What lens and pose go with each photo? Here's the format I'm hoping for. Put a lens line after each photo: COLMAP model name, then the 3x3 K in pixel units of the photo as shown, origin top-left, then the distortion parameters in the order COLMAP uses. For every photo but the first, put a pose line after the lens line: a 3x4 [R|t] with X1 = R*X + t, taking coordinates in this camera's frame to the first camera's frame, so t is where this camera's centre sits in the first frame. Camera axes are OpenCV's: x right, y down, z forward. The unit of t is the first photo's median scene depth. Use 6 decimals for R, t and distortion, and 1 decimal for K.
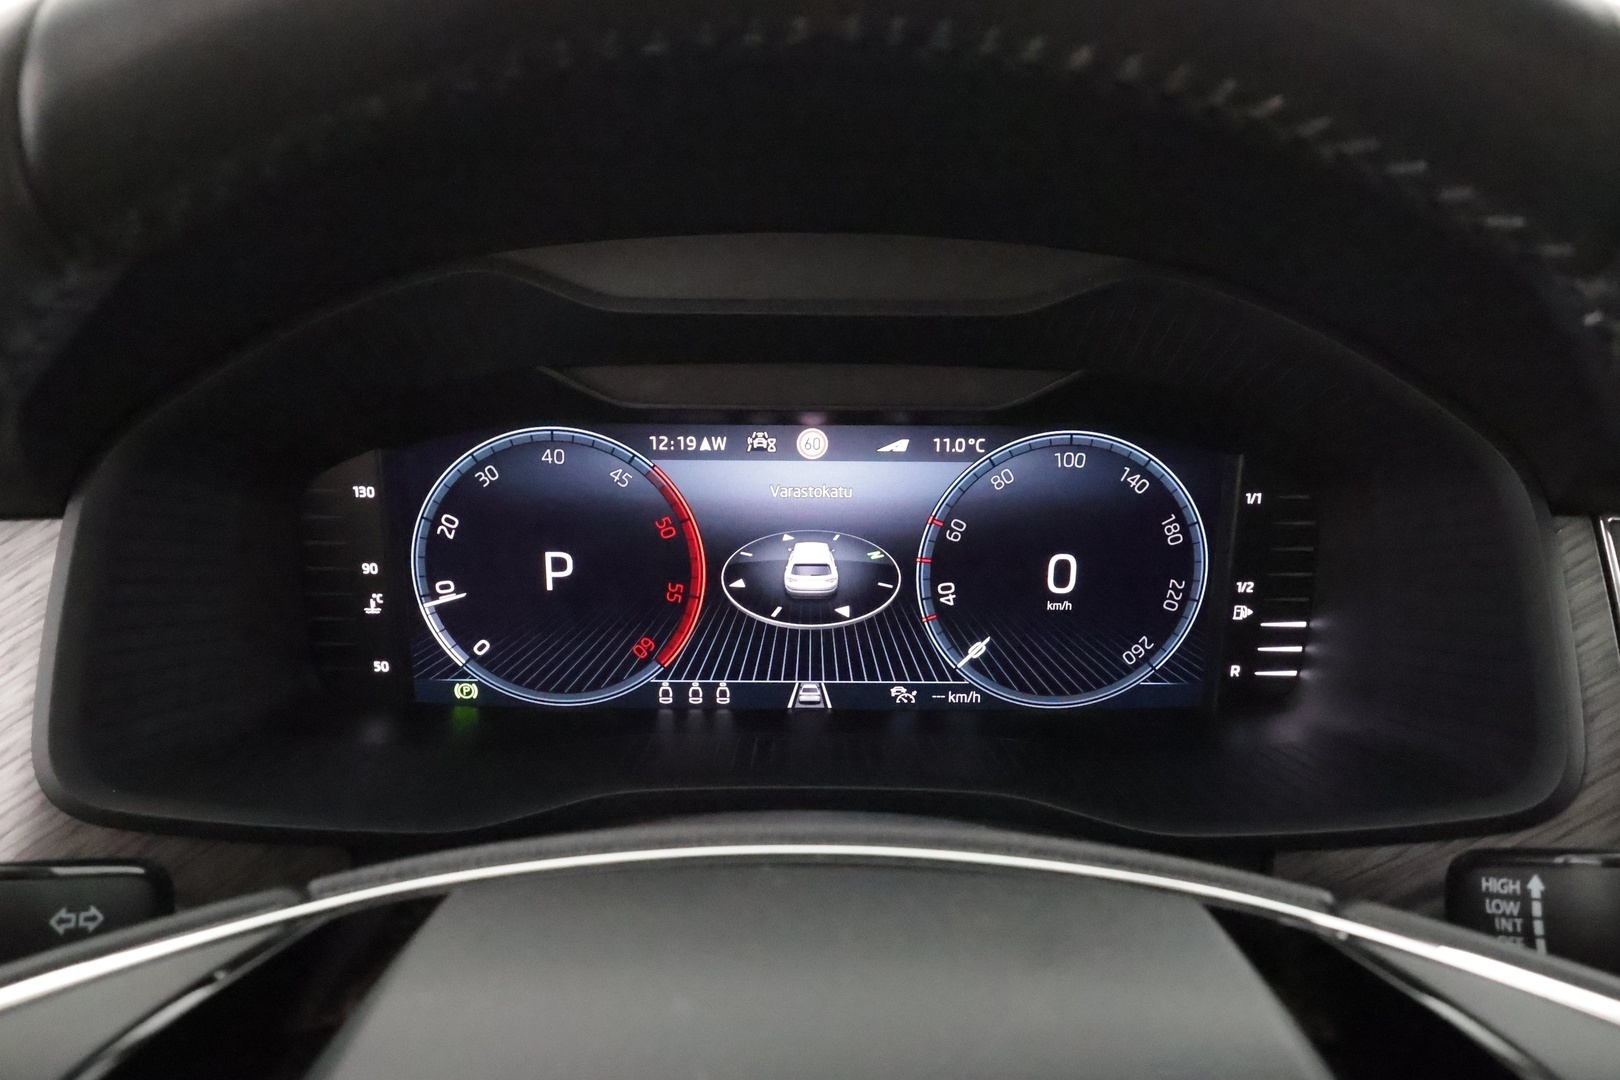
lens RADIAL K [[1319.5, 0, 816.2], [0, 1319.5, 546.1], [0, 0, 1]] dist [0.008026, 0.024147]
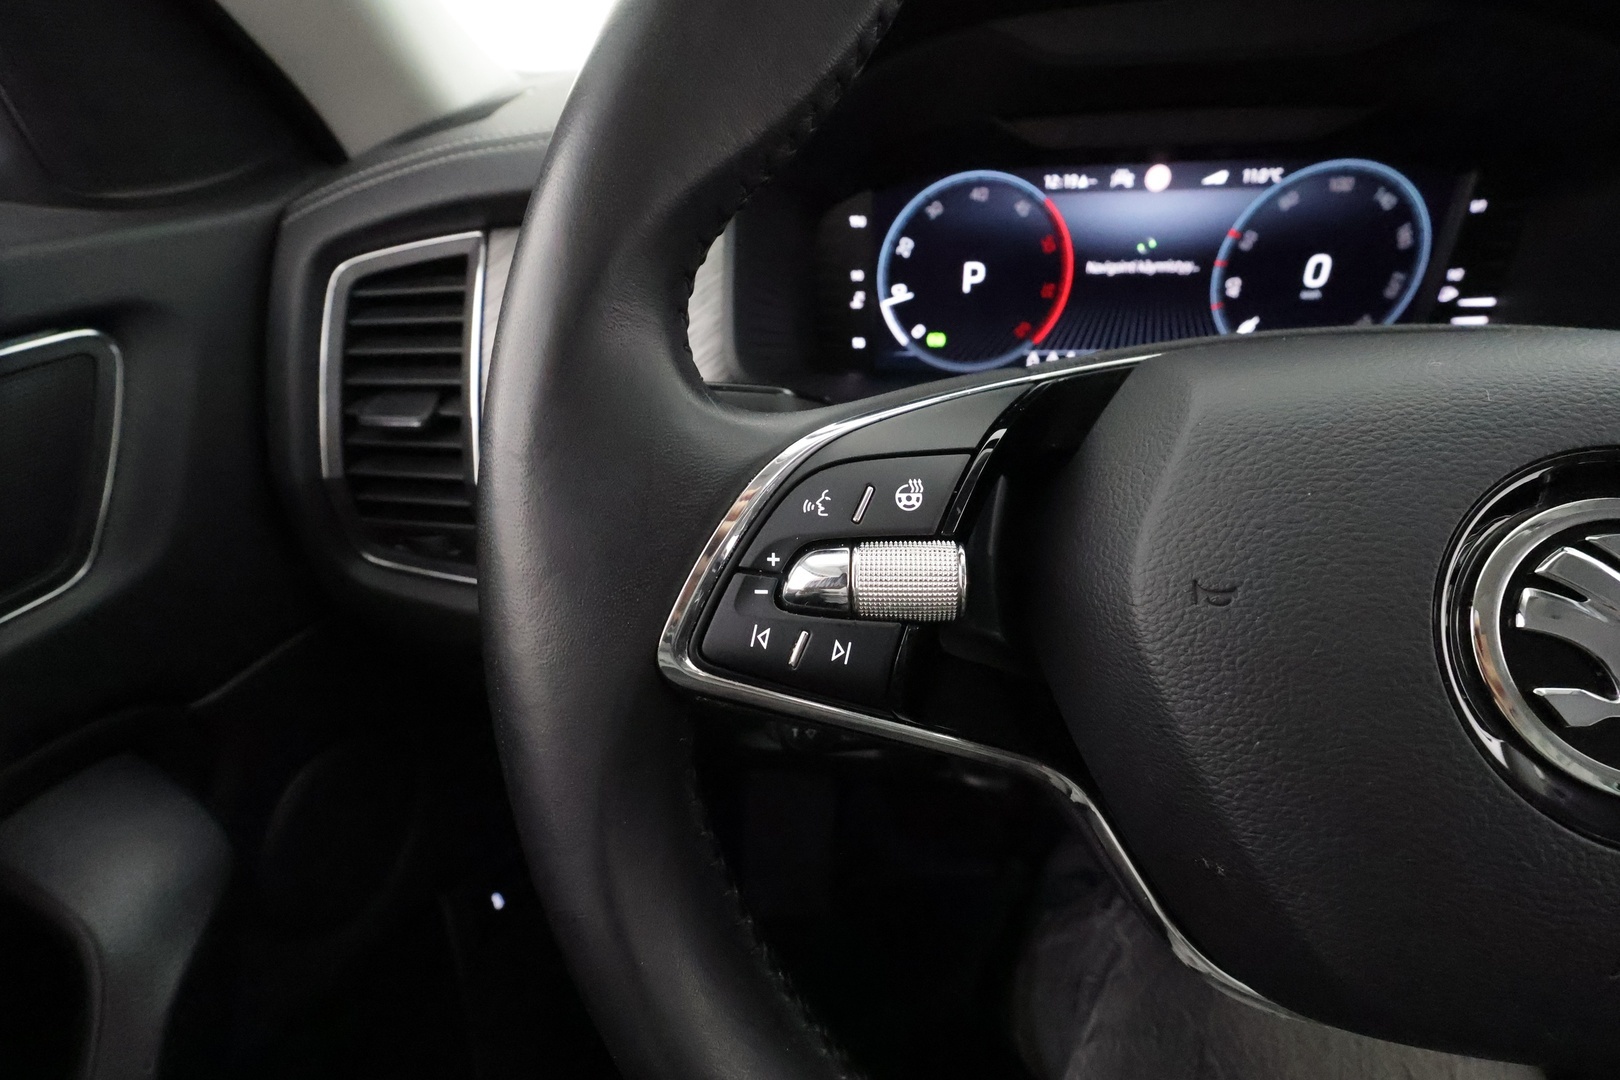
lens RADIAL K [[747.6, 0, 813.1], [0, 747.6, 535.5], [0, 0, 1]] dist [0.000988, -0.000823]
pose [[0.993807, 0.012159, -0.110451, -0.284097], [0.009057, 0.981825, 0.189571, 0.150487], [0.110748, -0.189397, 0.975635, 0.062889]]
